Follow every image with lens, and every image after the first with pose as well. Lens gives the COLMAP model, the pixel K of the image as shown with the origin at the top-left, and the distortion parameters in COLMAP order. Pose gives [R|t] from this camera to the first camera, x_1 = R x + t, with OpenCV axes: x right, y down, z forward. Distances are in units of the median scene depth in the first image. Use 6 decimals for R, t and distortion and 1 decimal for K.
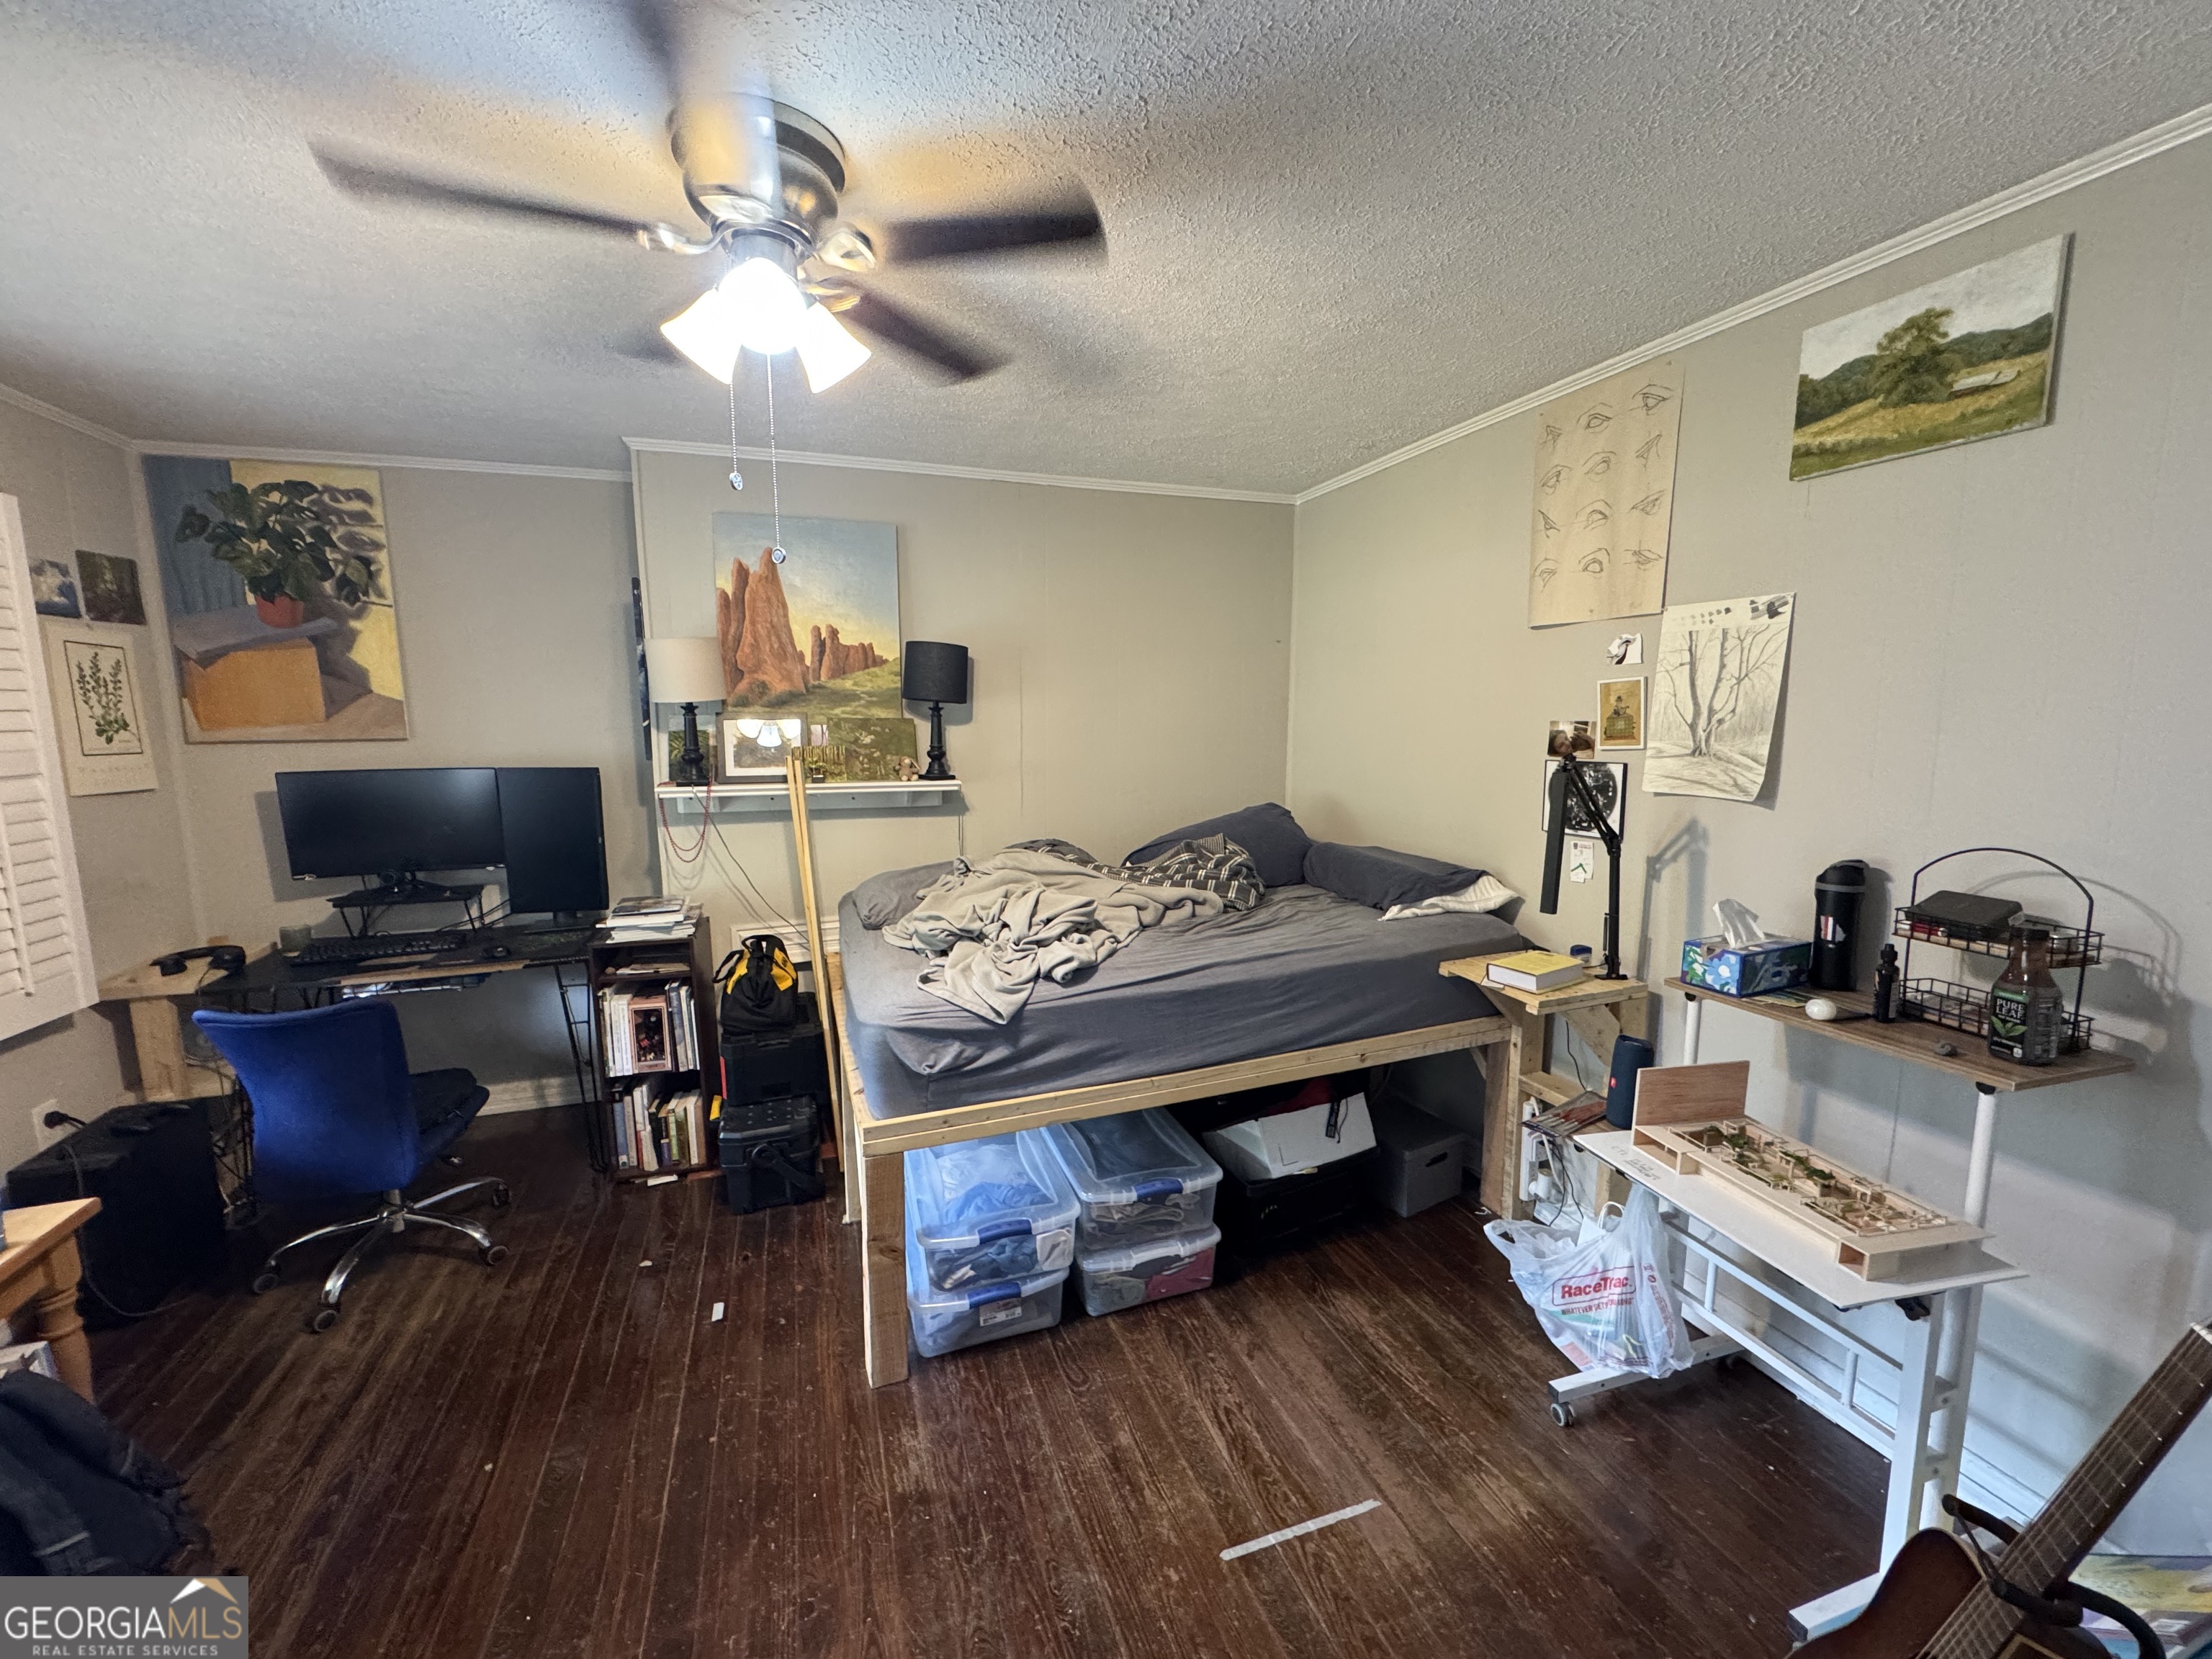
lens RADIAL K [[879.9, 0, 1111.2], [0, 879.9, 826.9], [0, 0, 1]] dist [-0.003873, -0.000805]
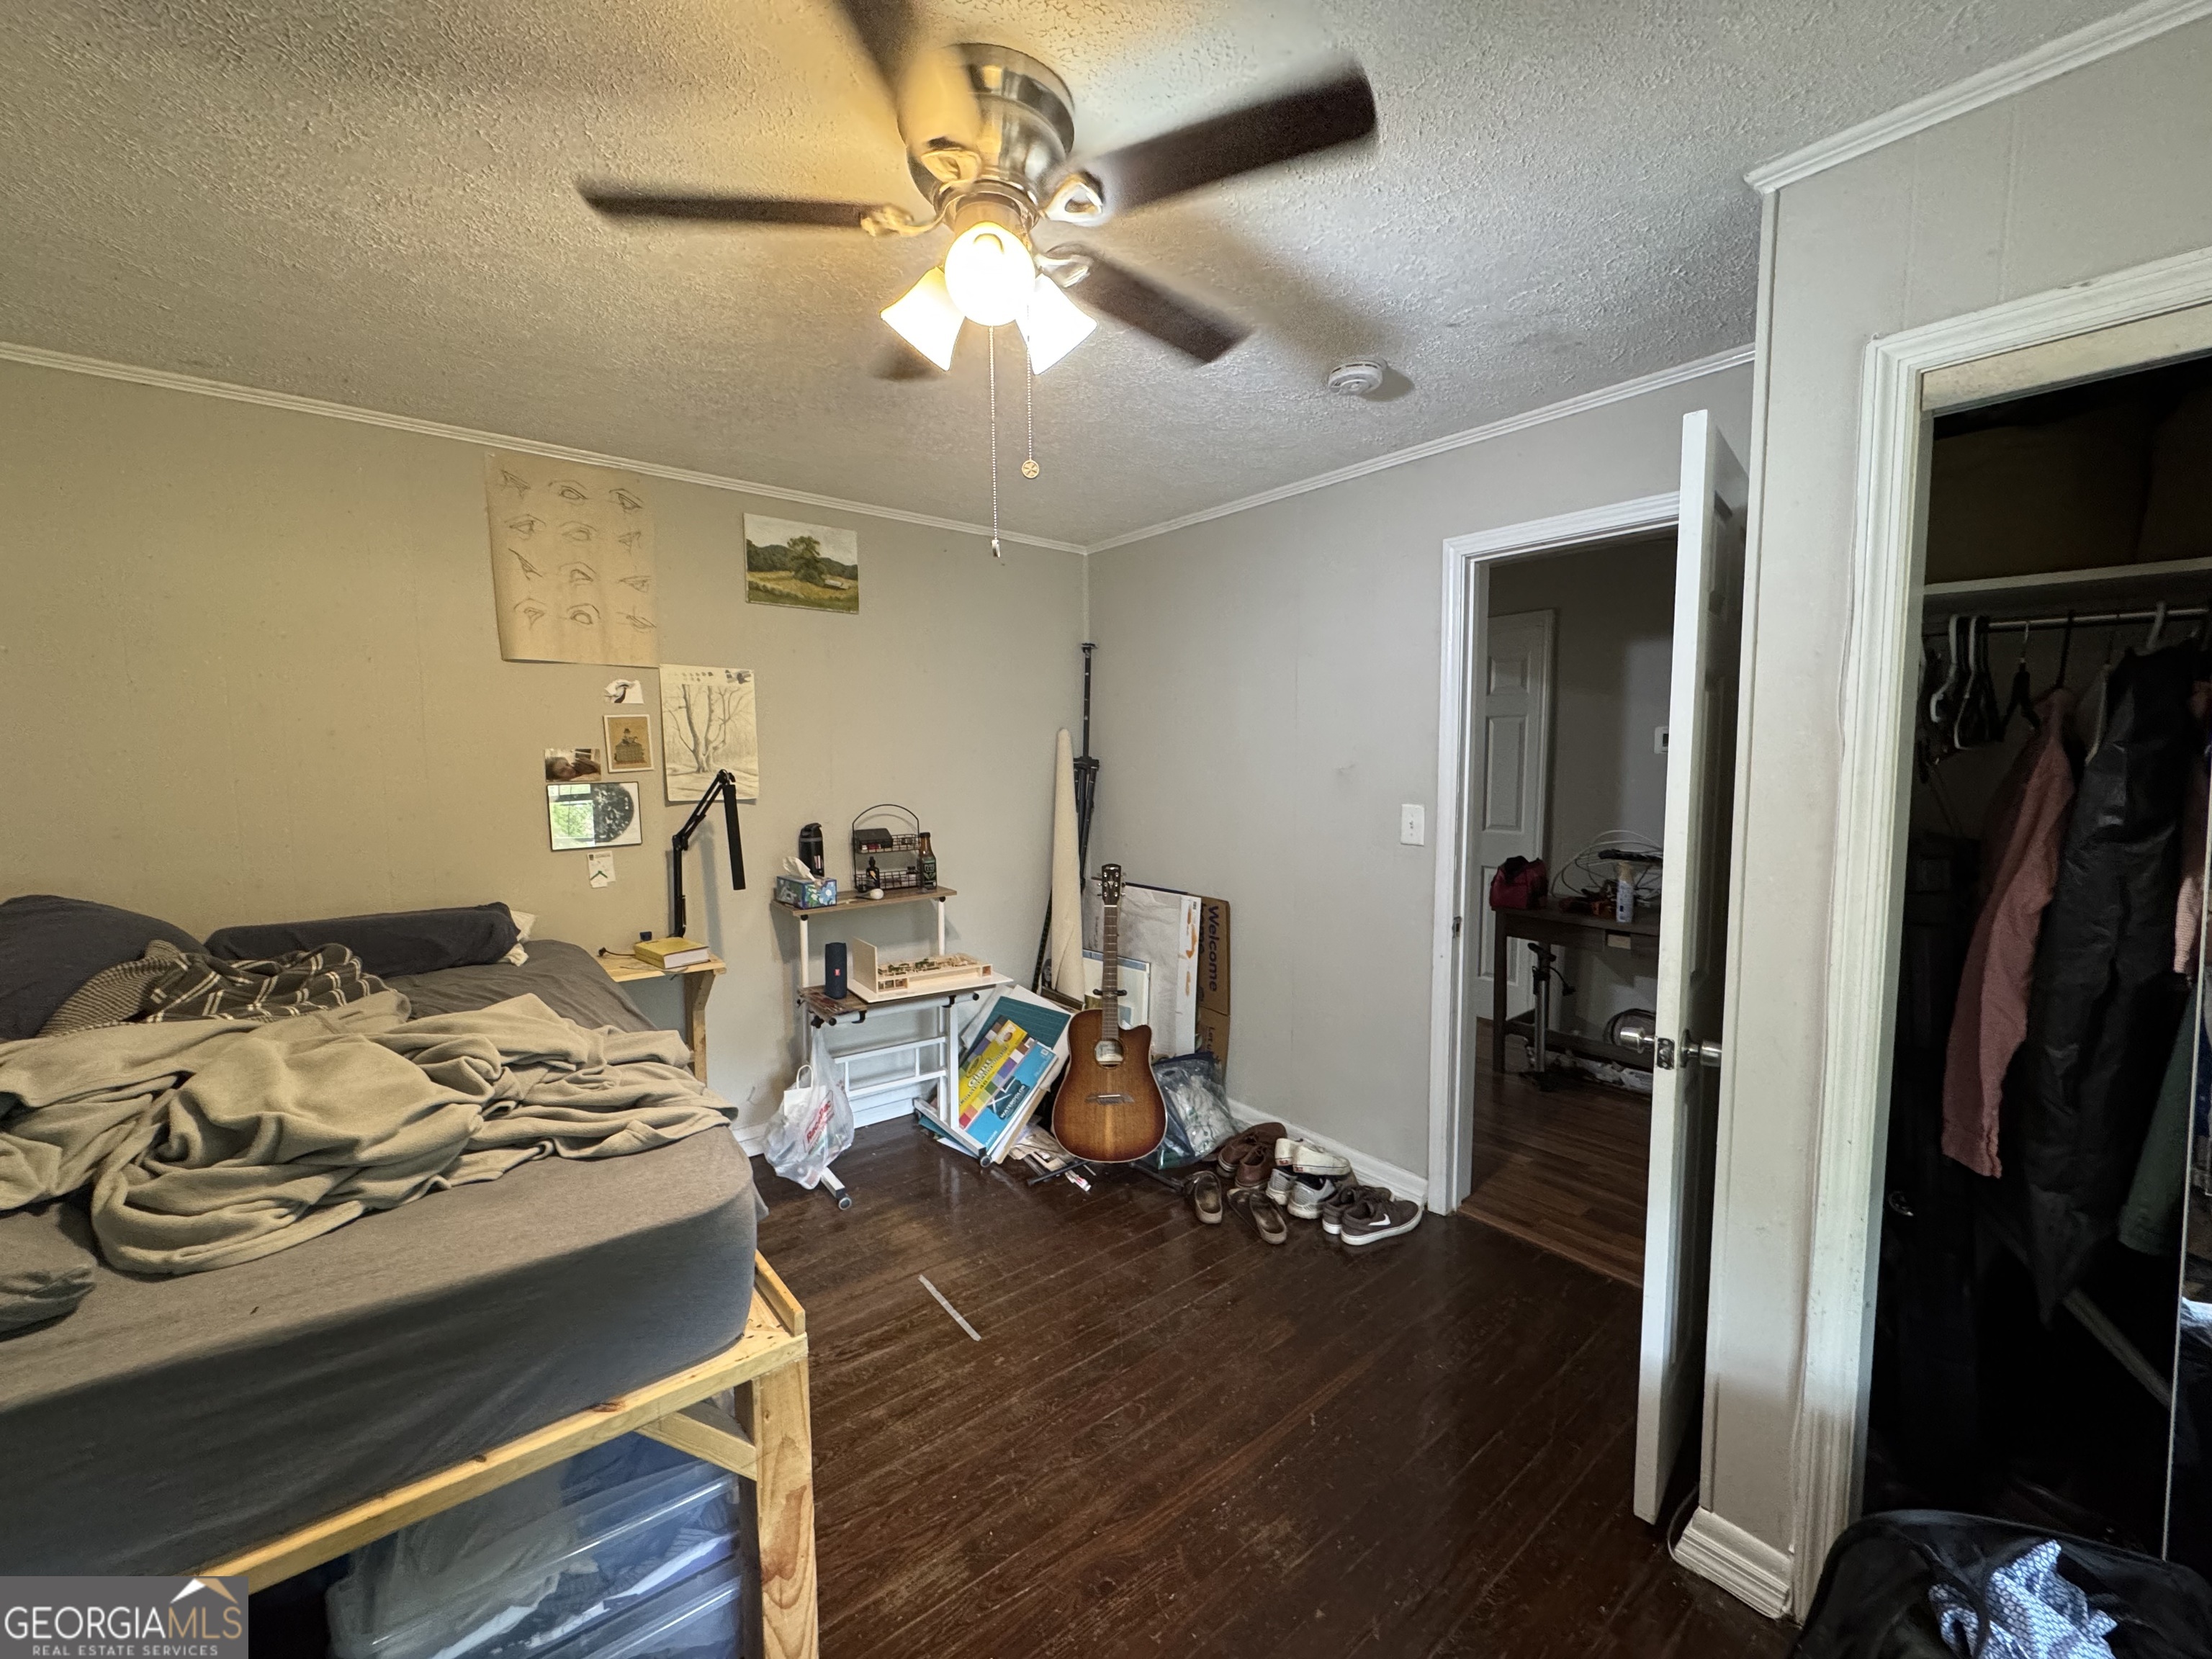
lens RADIAL K [[879.9, 0, 1107.0], [0, 879.9, 828.4], [0, 0, 1]] dist [-0.003873, -0.000805]
pose [[-0.333609, -0.072091, 0.939951, -1.026823], [0.126615, 0.984611, 0.120455, -0.091136], [-0.934170, 0.159196, -0.319347, 0.971878]]
